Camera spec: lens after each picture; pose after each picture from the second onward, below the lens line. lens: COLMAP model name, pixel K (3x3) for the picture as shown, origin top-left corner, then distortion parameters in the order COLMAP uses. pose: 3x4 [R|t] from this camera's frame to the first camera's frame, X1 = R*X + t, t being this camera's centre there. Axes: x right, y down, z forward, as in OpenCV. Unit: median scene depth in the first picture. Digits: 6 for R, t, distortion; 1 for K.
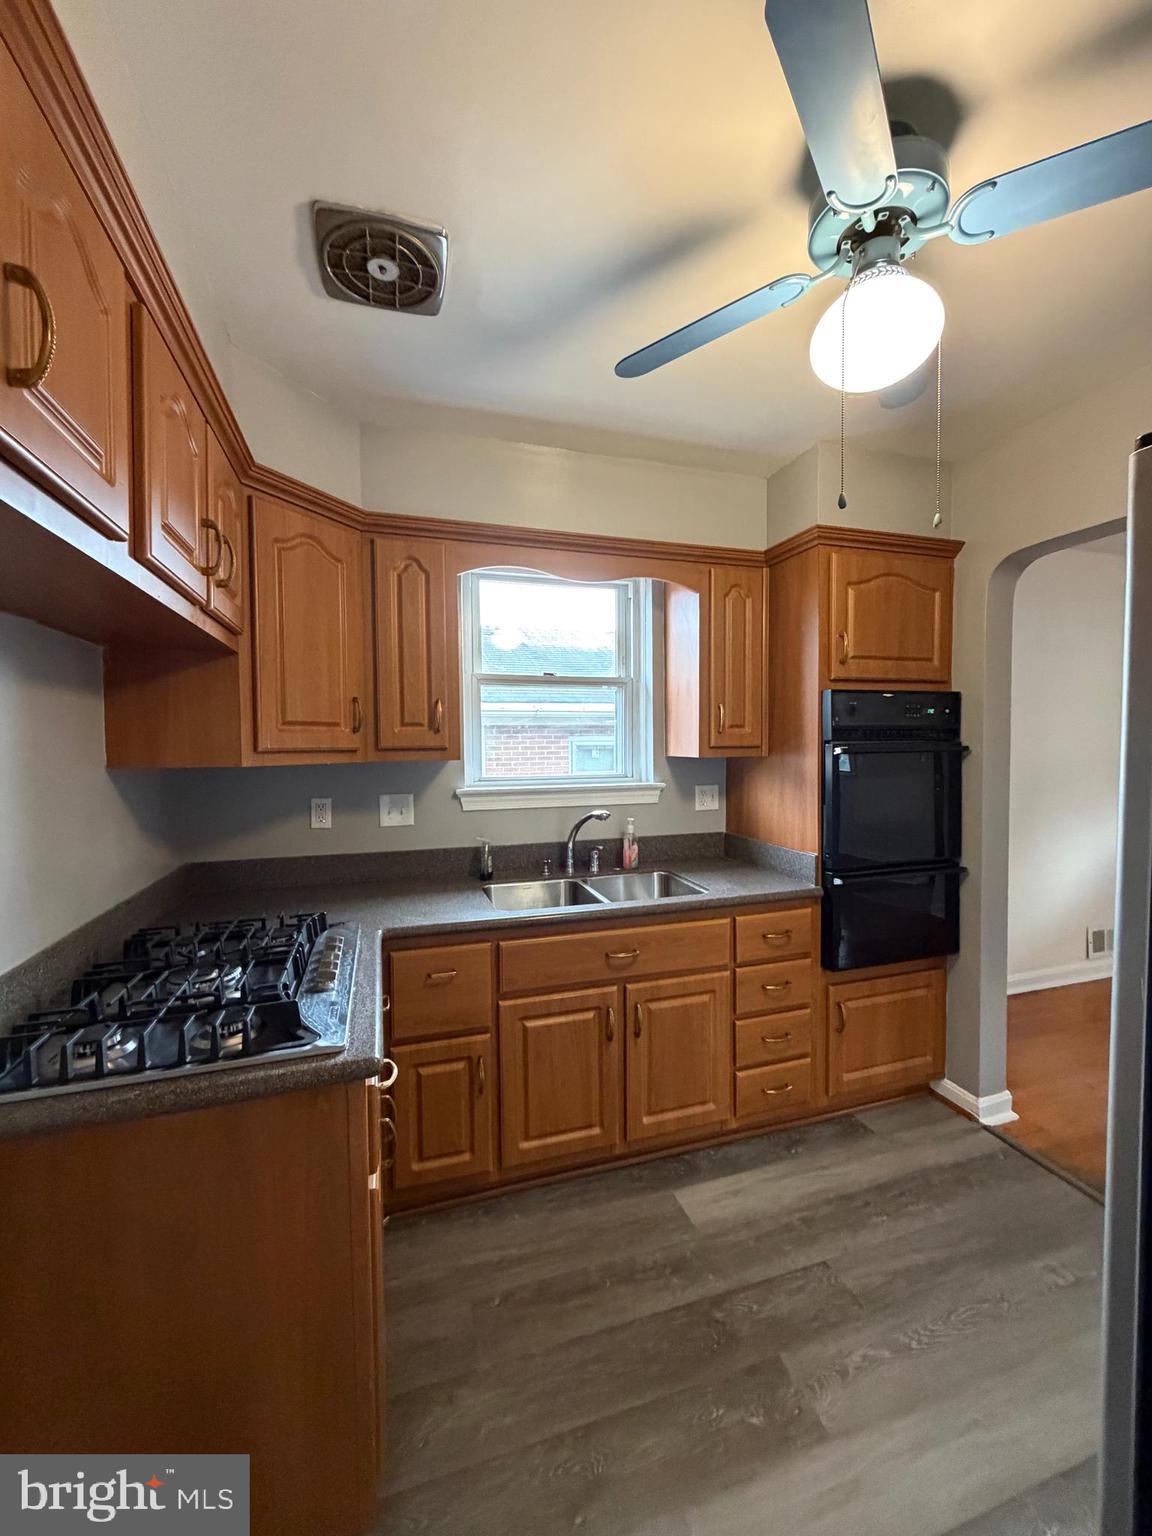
lens RADIAL K [[611.6, 0, 574.5], [0, 611.6, 767.3], [0, 0, 1]] dist [0.001622, -0.000794]
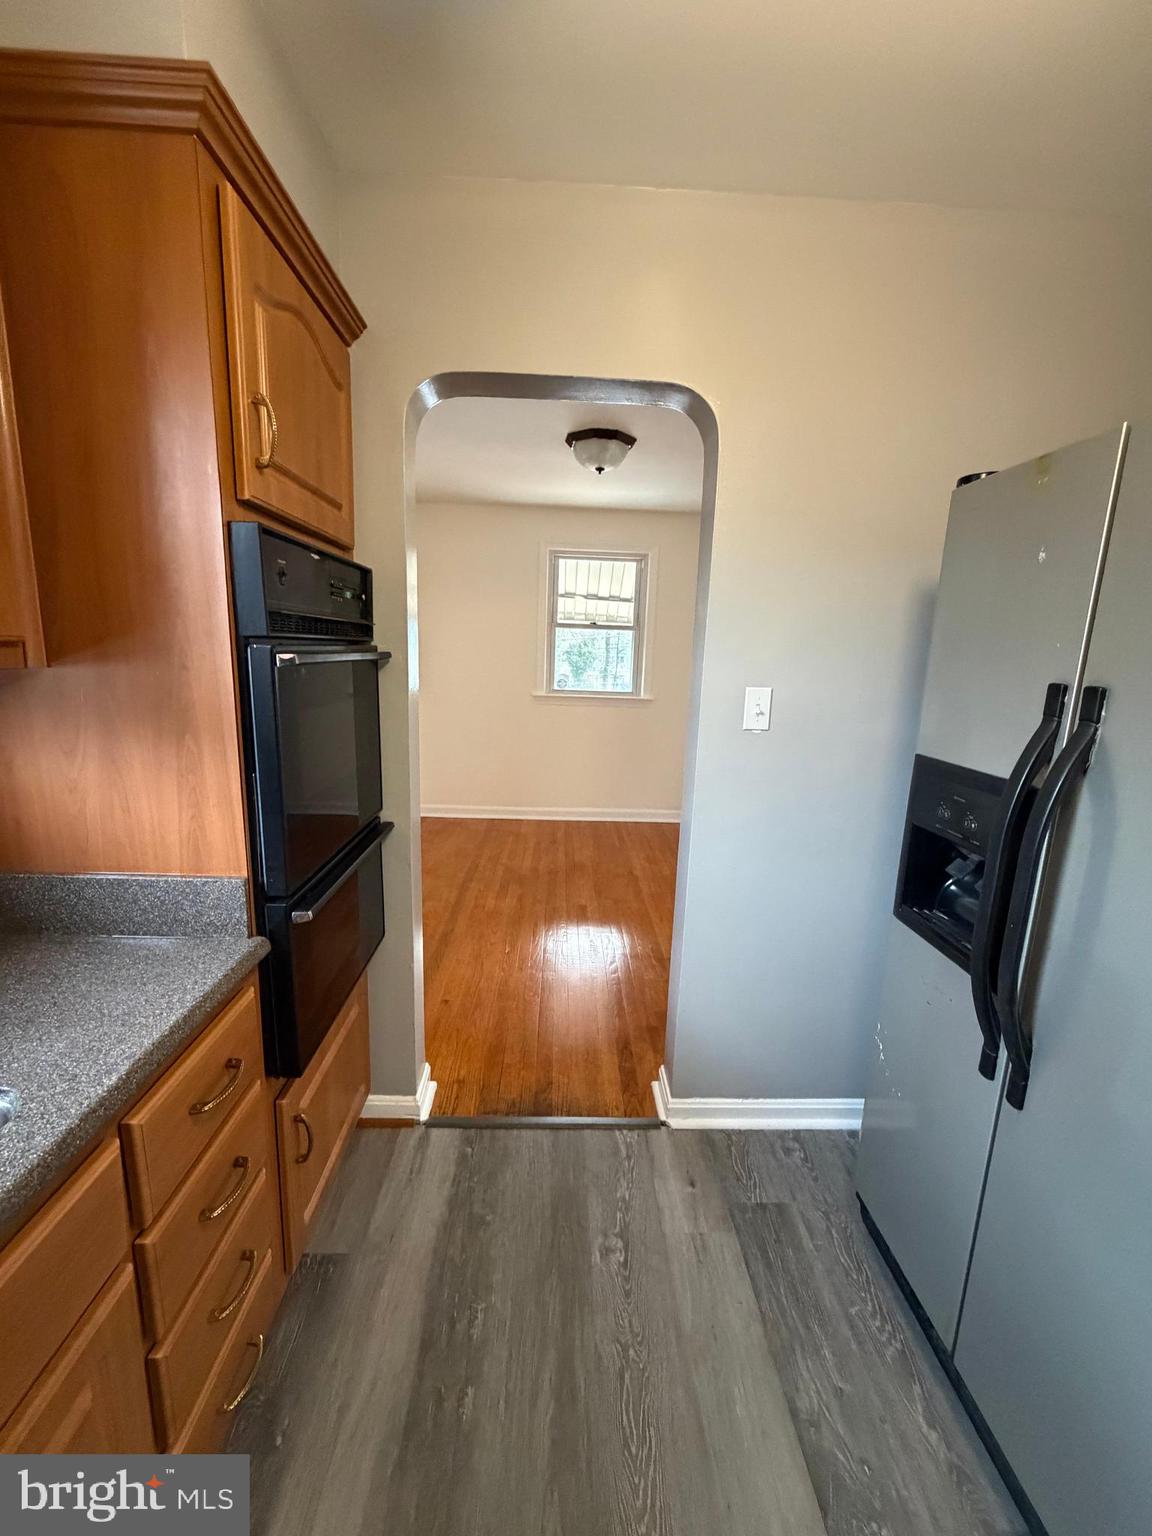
lens RADIAL K [[611.6, 0, 575.9], [0, 611.6, 766.9], [0, 0, 1]] dist [0.001622, -0.000794]
pose [[0.273461, -0.162632, 0.948035, 0.029228], [0.003060, 0.985745, 0.168219, -0.027206], [-0.961878, -0.043100, 0.270061, 0.742674]]
